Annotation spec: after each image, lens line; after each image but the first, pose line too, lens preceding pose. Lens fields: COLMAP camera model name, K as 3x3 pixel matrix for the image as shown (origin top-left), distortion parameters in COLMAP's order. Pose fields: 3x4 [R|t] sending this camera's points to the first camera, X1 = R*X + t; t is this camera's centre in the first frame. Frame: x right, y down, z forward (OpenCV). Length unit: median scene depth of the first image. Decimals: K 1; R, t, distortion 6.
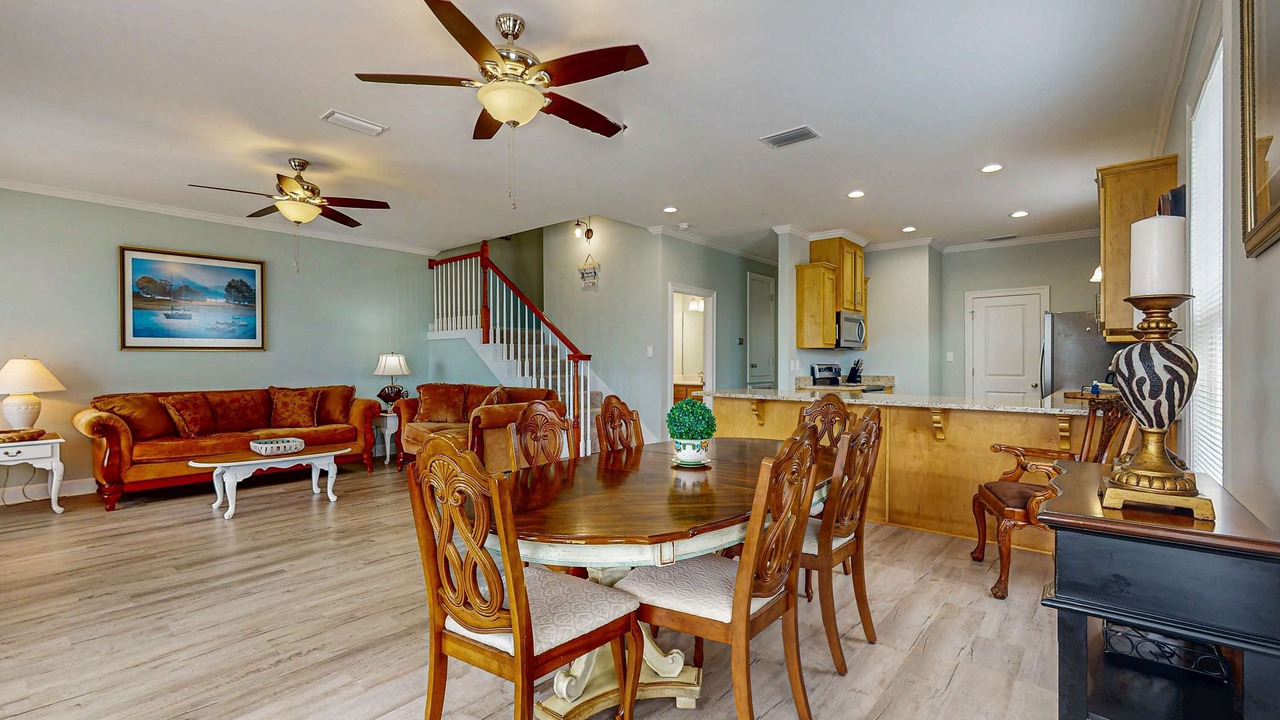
lens RADIAL K [[558.3, 0, 644.8], [0, 558.3, 362.6], [0, 0, 1]] dist [0.003329, 0.000378]
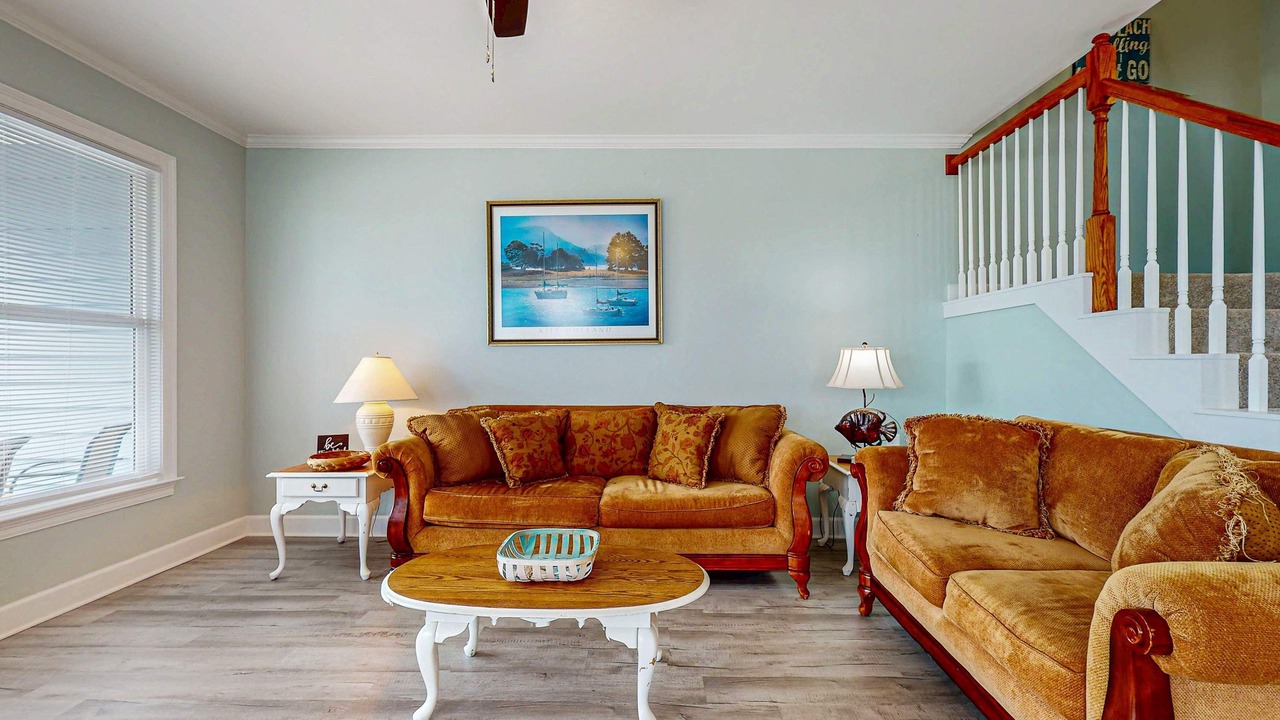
lens RADIAL K [[558.3, 0, 641.1], [0, 558.3, 363.3], [0, 0, 1]] dist [0.003329, 0.000378]
pose [[0.624808, 0.000441, -0.780779, -0.215040], [-0.003237, 0.999993, -0.002026, 0.001855], [0.780772, 0.003793, 0.624805, 0.609947]]
